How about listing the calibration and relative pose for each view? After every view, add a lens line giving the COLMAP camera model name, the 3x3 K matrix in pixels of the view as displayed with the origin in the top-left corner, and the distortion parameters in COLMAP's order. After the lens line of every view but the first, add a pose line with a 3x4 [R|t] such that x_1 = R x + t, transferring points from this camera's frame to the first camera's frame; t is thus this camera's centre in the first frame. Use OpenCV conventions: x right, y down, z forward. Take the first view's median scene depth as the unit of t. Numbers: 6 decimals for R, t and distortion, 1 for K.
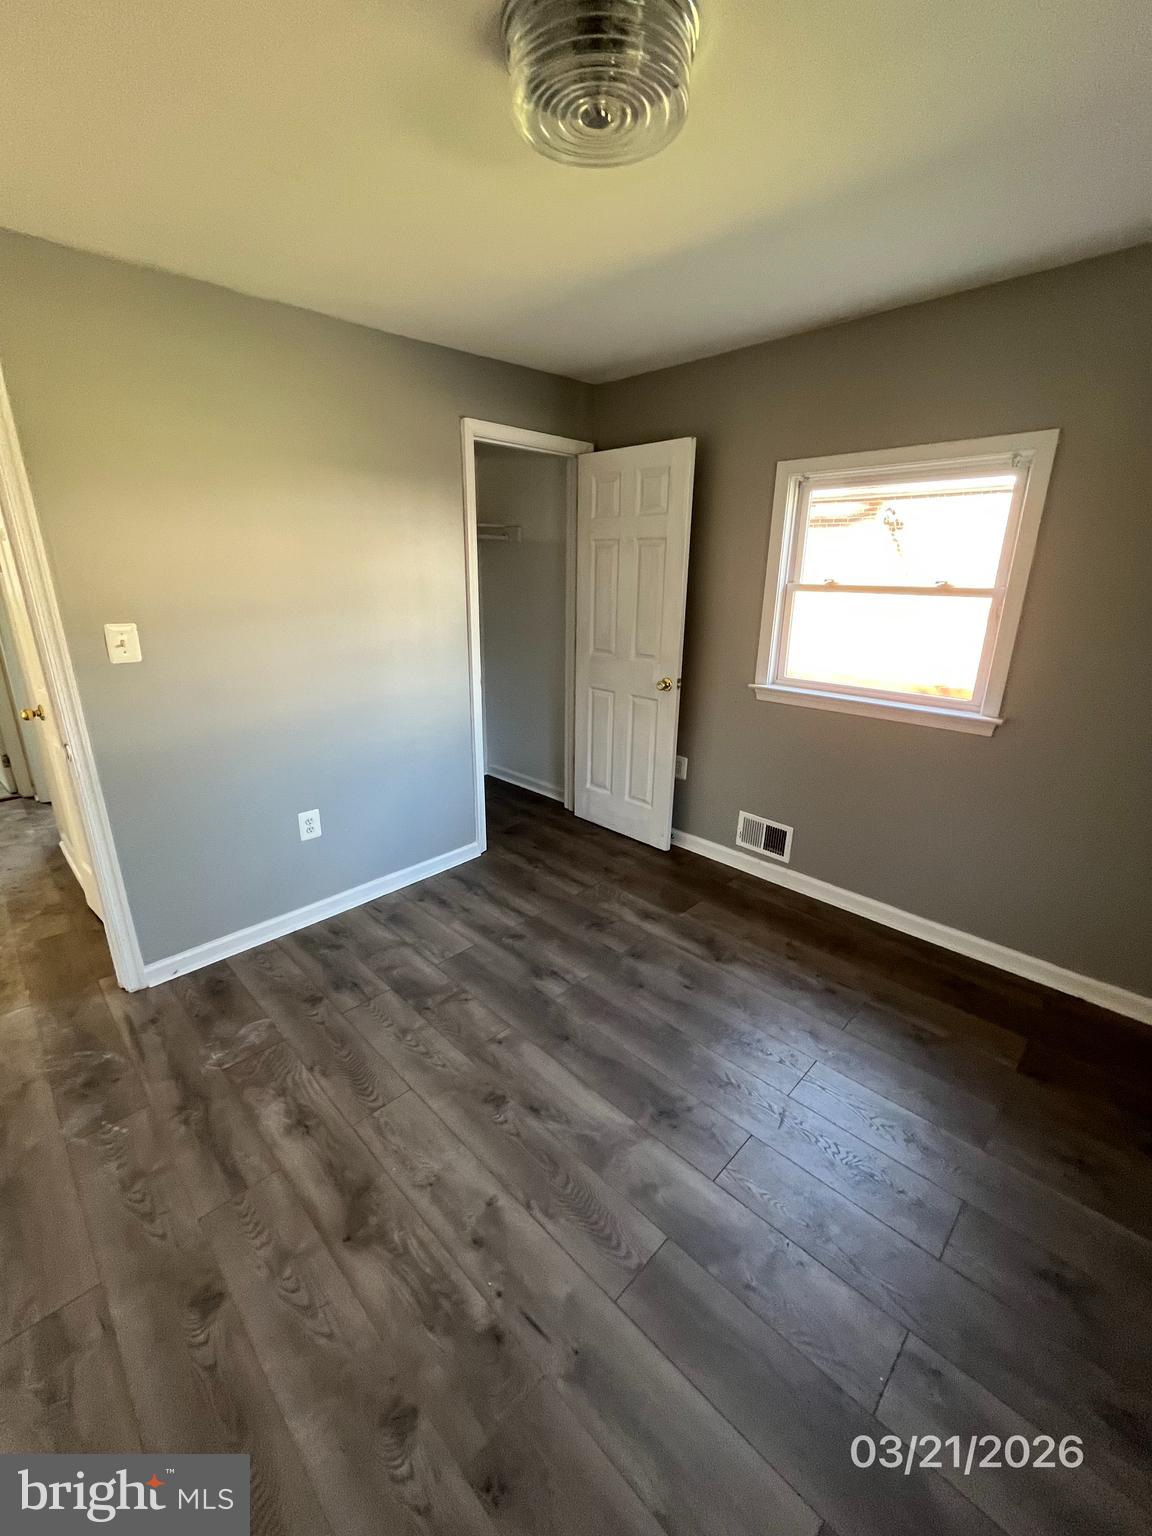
lens RADIAL K [[622.8, 0, 574.7], [0, 622.8, 764.2], [0, 0, 1]] dist [-0.002587, -0.000113]
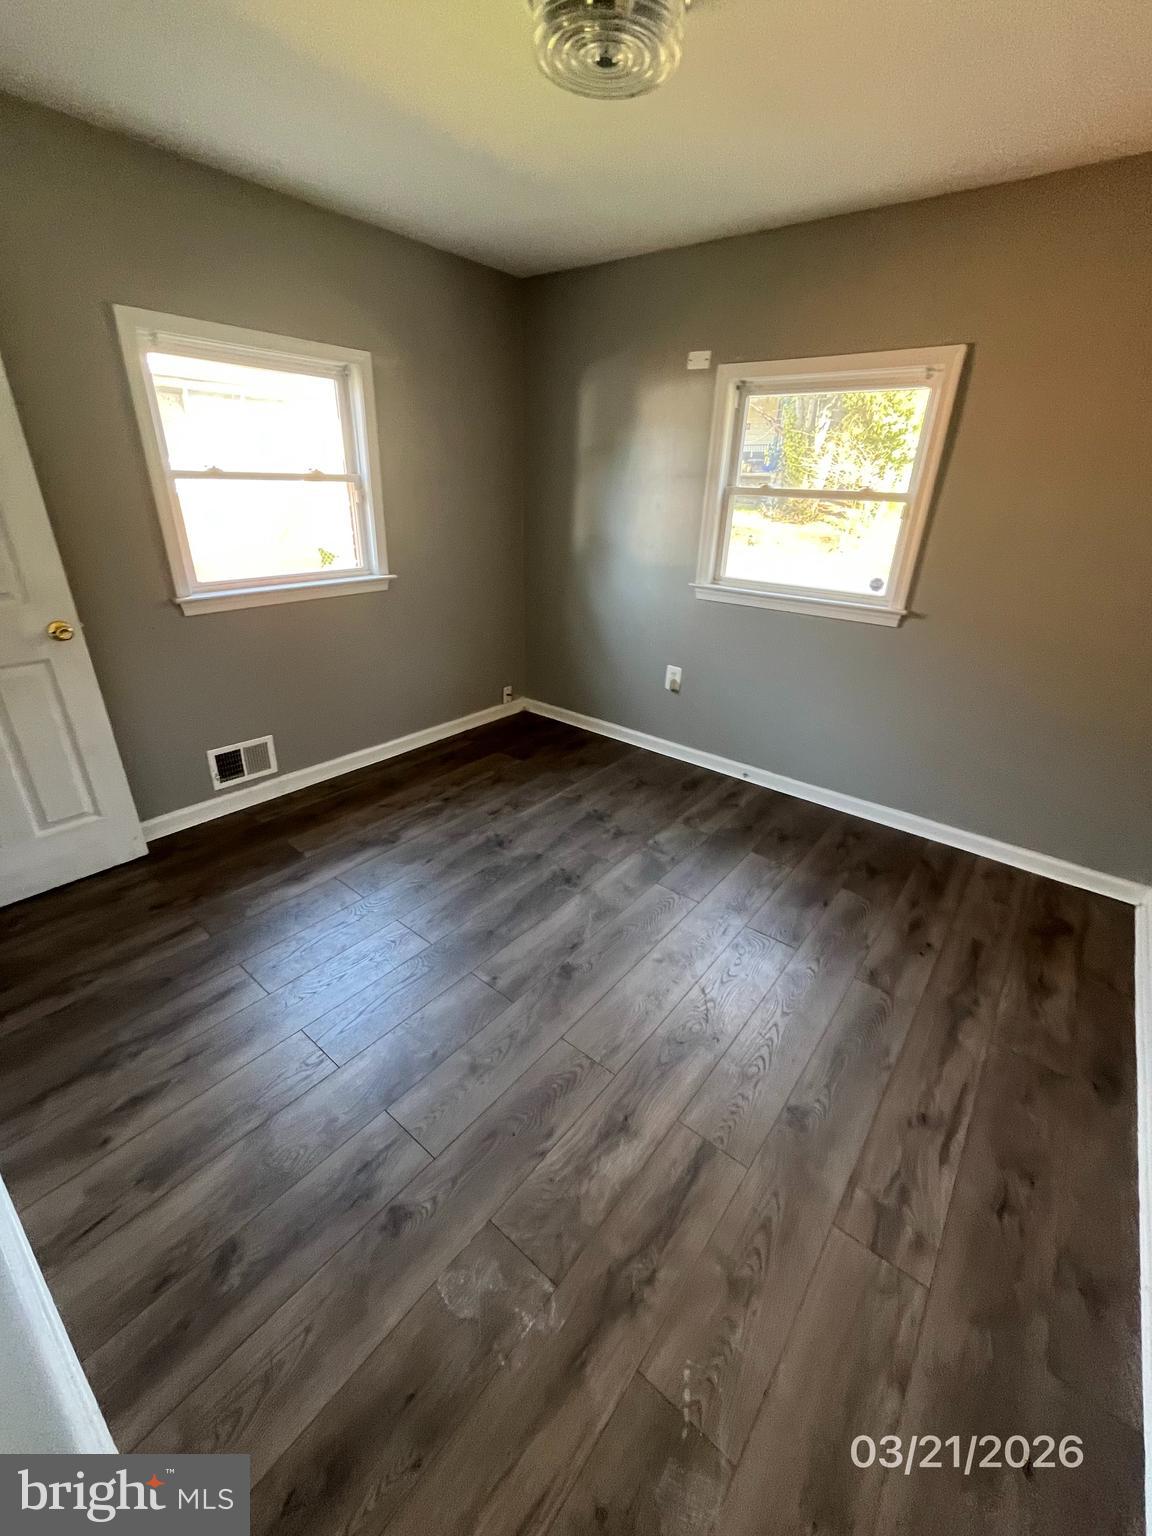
lens RADIAL K [[622.8, 0, 574.7], [0, 622.8, 764.2], [0, 0, 1]] dist [-0.002587, -0.000113]
pose [[-0.107681, -0.422164, 0.900101, -0.945096], [0.271238, 0.858545, 0.435122, -0.243526], [-0.956470, 0.290996, 0.022058, 0.842104]]
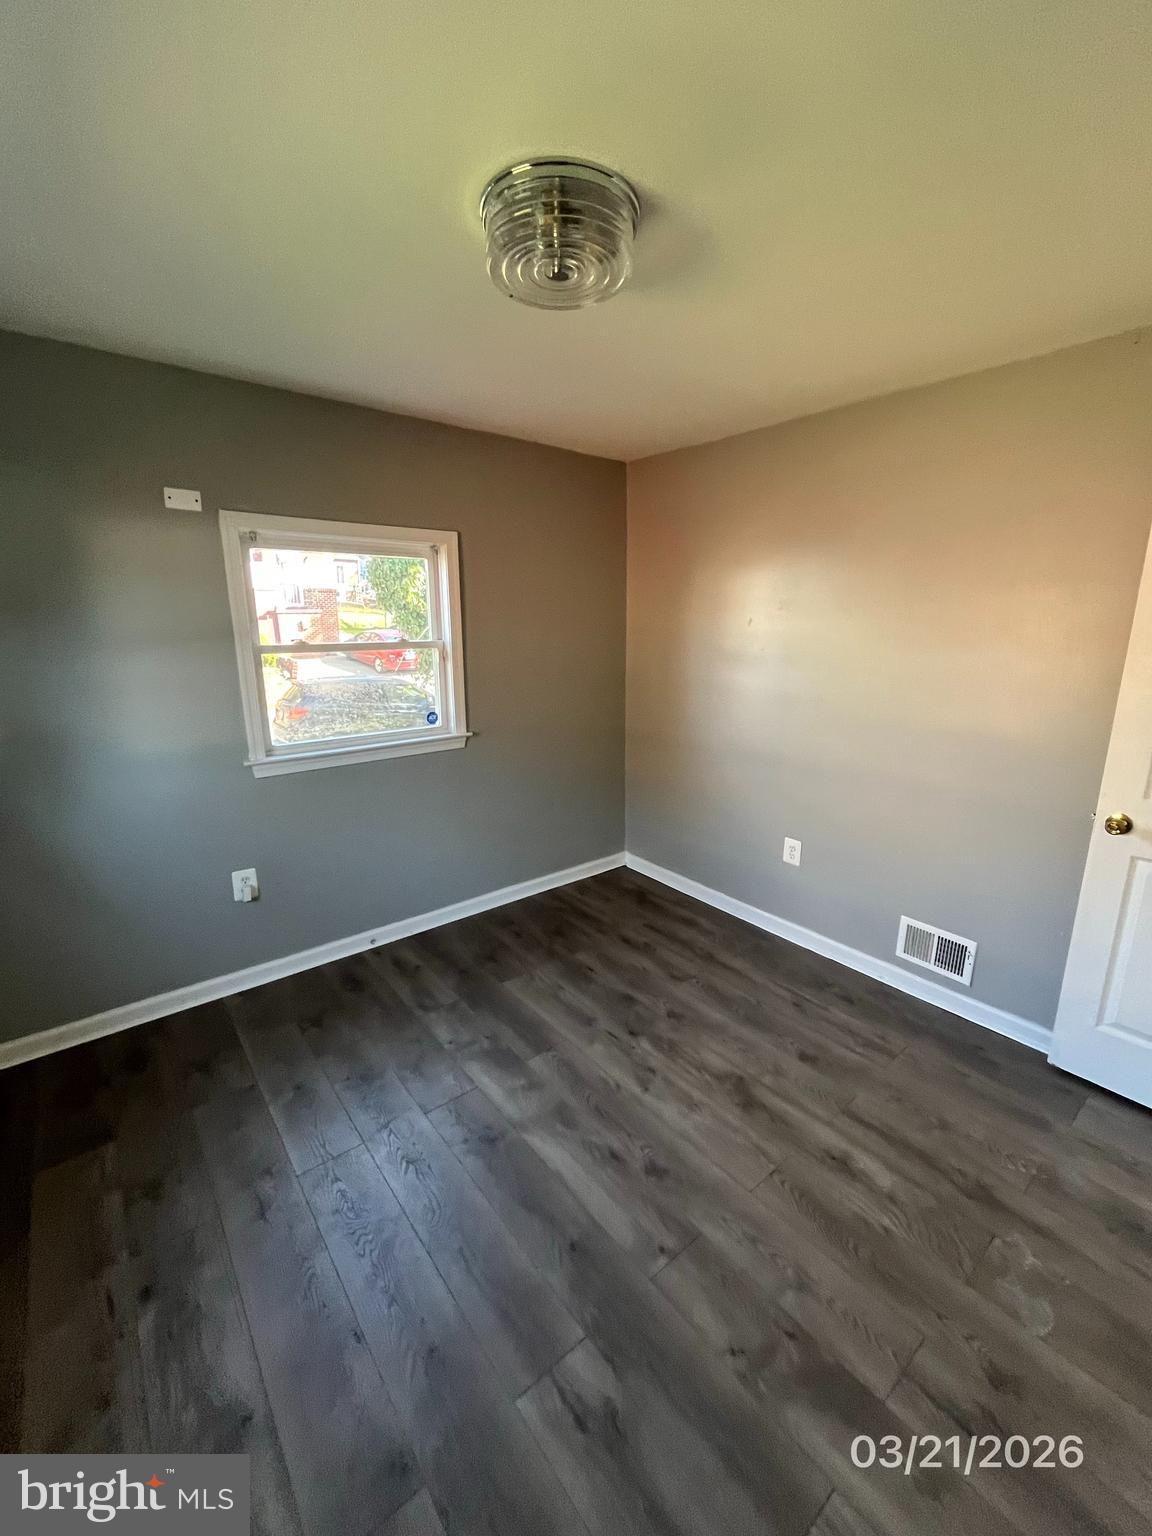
lens RADIAL K [[619.8, 0, 576.7], [0, 619.8, 765.7], [0, 0, 1]] dist [-0.001943, -0.000096]
pose [[-0.994164, -0.027550, 0.104305, -0.087477], [0.029790, 0.859148, 0.510859, -0.490445], [-0.103688, 0.510985, -0.853313, 1.487720]]
